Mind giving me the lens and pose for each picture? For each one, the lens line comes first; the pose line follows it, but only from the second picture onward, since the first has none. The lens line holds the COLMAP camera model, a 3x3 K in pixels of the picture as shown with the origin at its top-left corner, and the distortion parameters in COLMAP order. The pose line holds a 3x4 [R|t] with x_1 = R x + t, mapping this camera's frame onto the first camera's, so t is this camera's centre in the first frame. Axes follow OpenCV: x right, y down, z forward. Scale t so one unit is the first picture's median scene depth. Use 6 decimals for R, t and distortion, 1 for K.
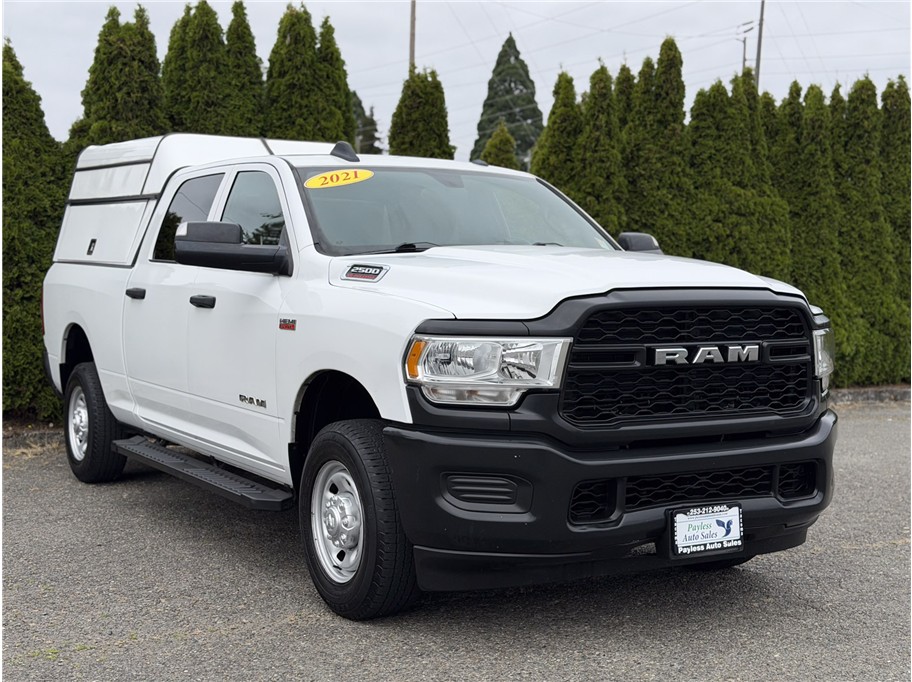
lens RADIAL K [[1274.2, 0, 458.8], [0, 1274.2, 345.6], [0, 0, 1]] dist [0.204056, -0.451607]
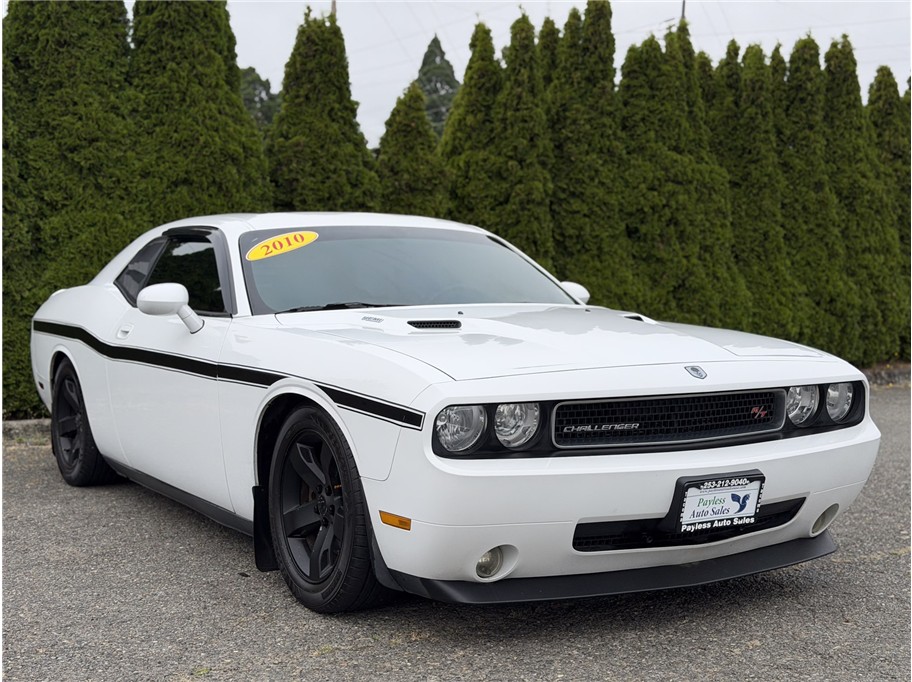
lens RADIAL K [[1257.9, 0, 461.8], [0, 1257.9, 343.8], [0, 0, 1]] dist [0.206880, -0.464335]
pose [[0.998292, -0.011573, 0.057263, 0.014946], [0.011660, 0.999931, -0.001178, 0.011215], [-0.057245, 0.001844, 0.998358, 0.117699]]
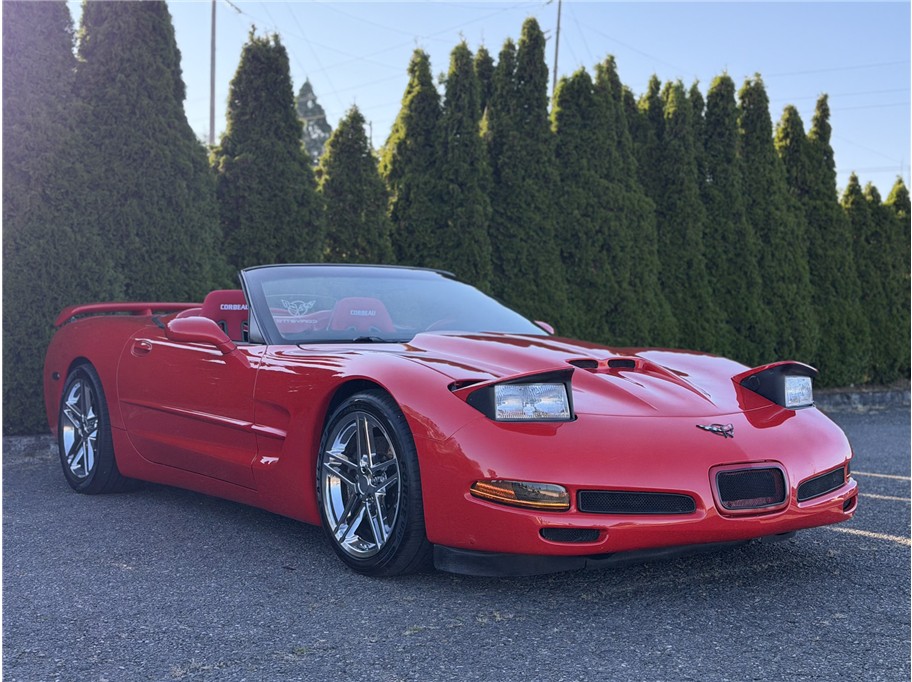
lens RADIAL K [[1257.9, 0, 461.8], [0, 1257.9, 343.8], [0, 0, 1]] dist [0.206880, -0.464335]
pose [[0.986952, -0.006593, 0.160879, -0.033176], [0.012369, 0.999313, -0.034927, 0.025464], [-0.160538, 0.036461, 0.986356, 0.123366]]
